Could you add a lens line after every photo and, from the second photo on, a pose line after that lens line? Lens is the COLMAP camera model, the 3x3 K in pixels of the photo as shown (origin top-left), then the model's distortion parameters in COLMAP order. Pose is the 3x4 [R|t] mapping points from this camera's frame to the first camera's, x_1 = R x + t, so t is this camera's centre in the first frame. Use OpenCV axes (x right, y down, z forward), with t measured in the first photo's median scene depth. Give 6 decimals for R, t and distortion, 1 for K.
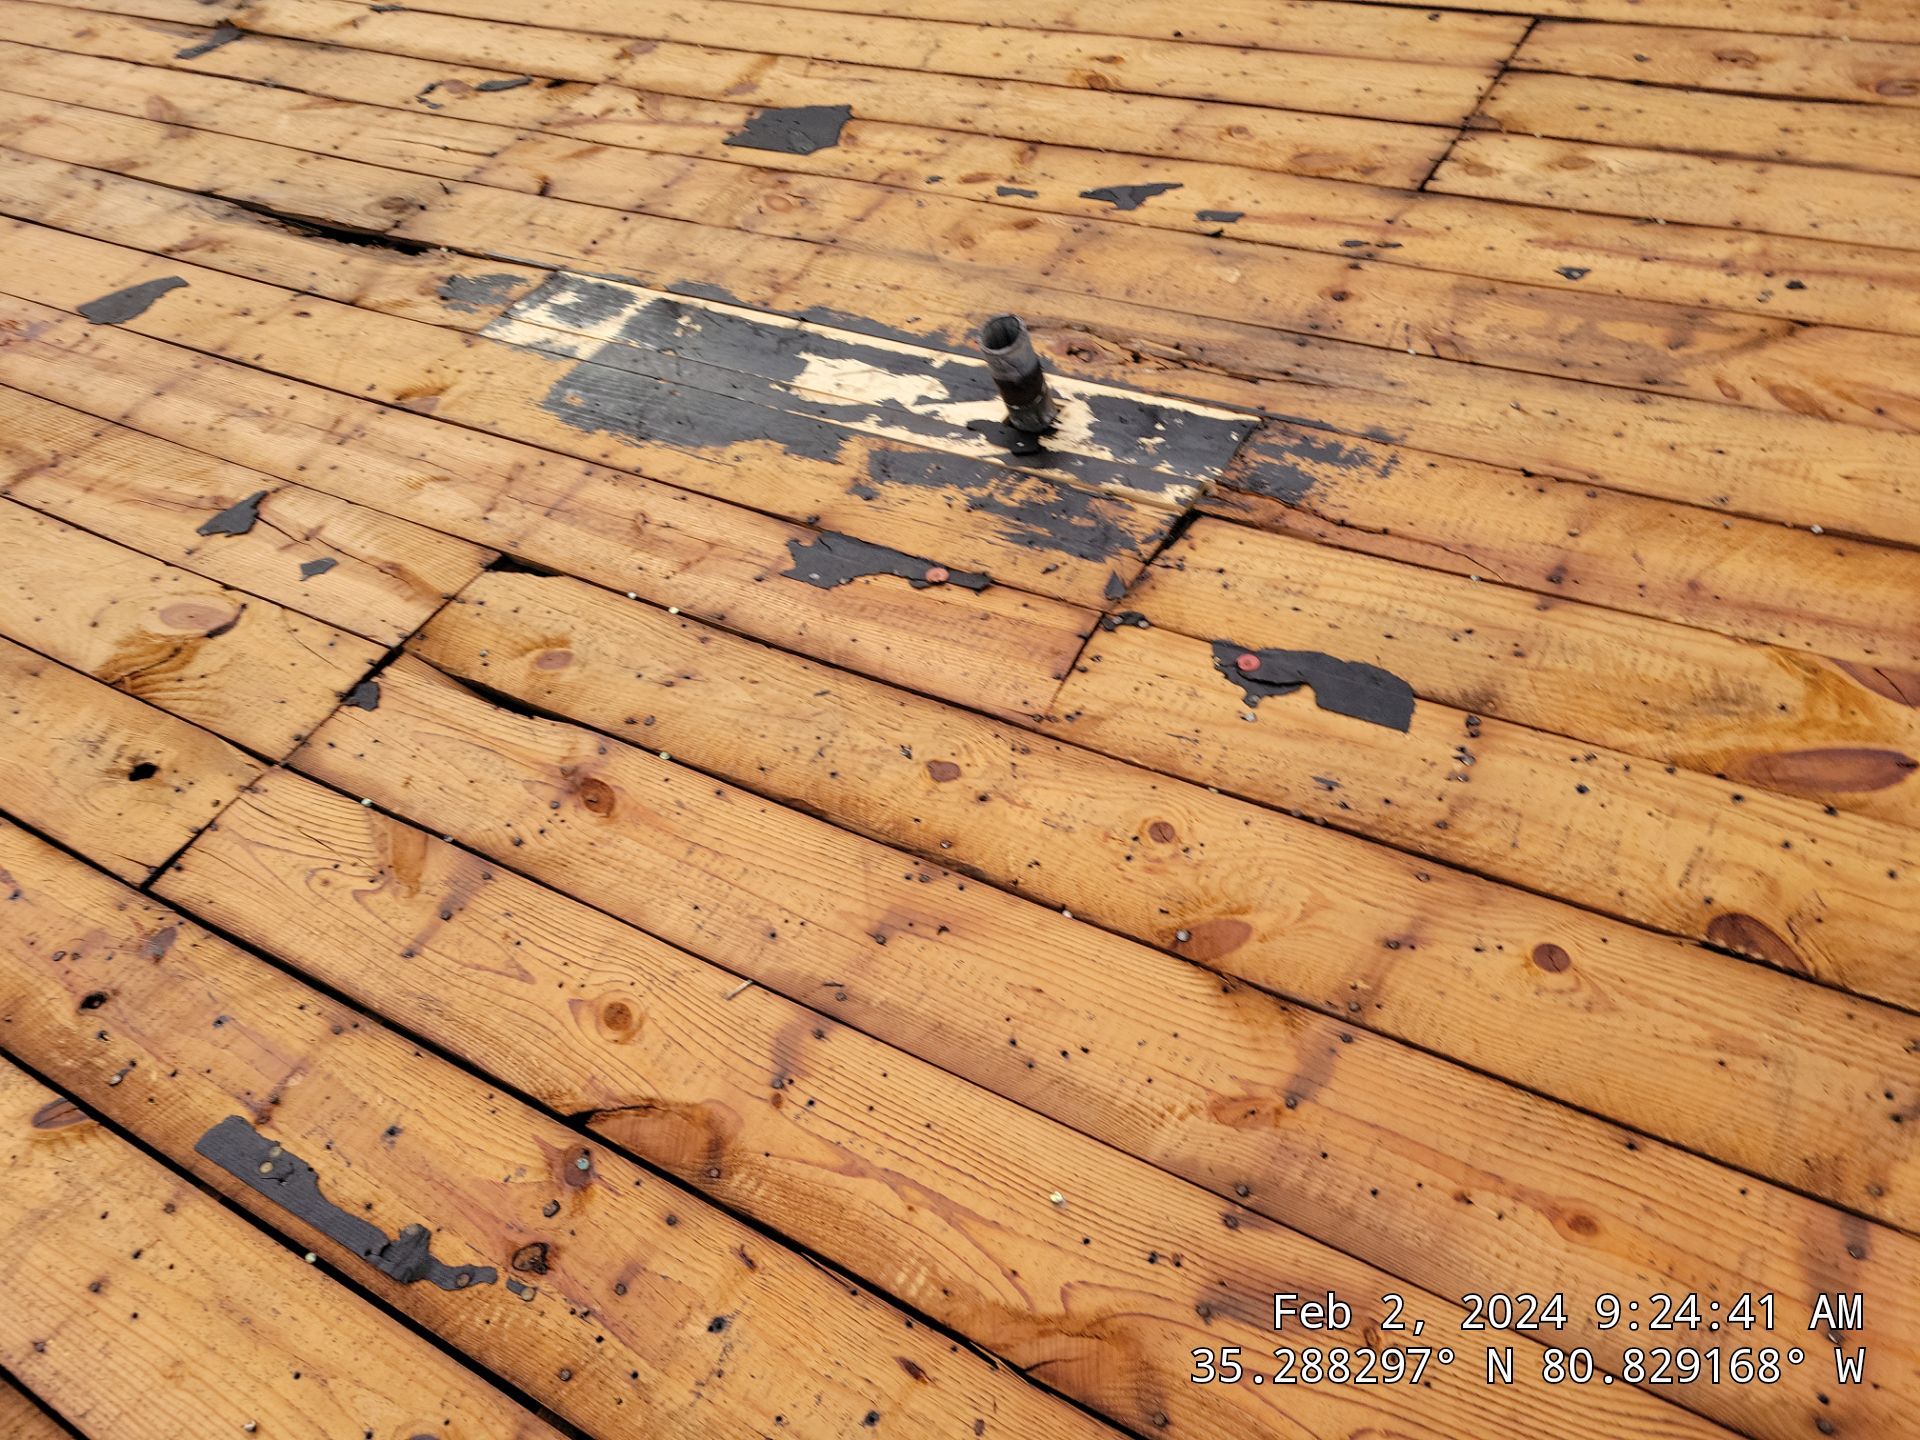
lens RADIAL K [[1420.5, 0, 981.0], [0, 1420.5, 751.4], [0, 0, 1]] dist [0.053717, -0.028829]
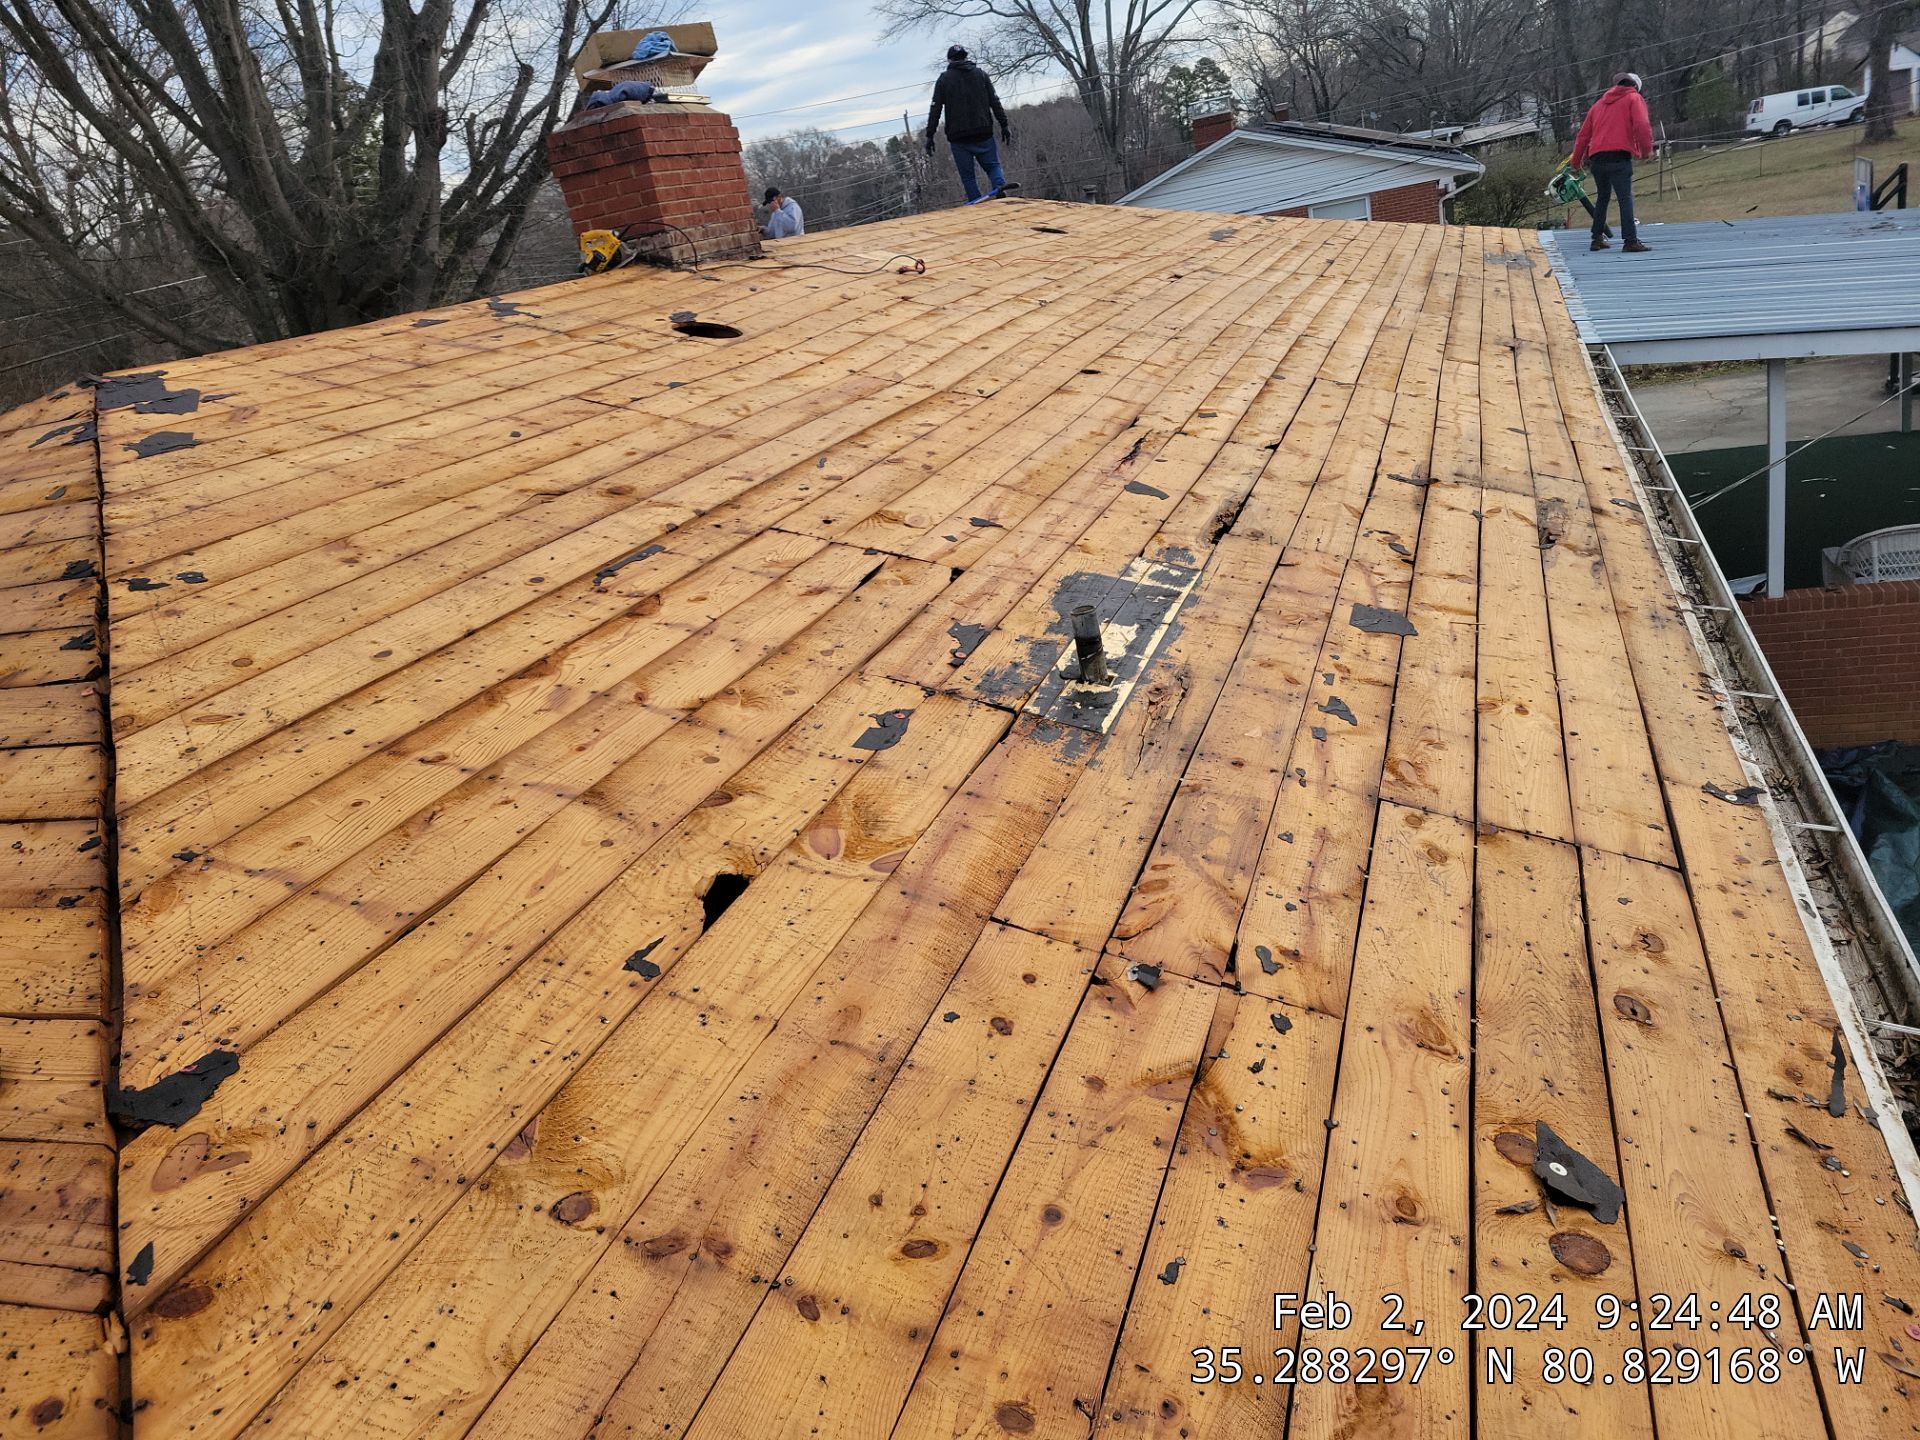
lens RADIAL K [[1420.5, 0, 981.0], [0, 1420.5, 751.4], [0, 0, 1]] dist [0.053717, -0.028829]
pose [[0.191177, 0.580595, -0.791429, 1.253254], [-0.819945, 0.537700, 0.196393, -0.360435], [0.539576, 0.611382, 0.578852, -0.027485]]
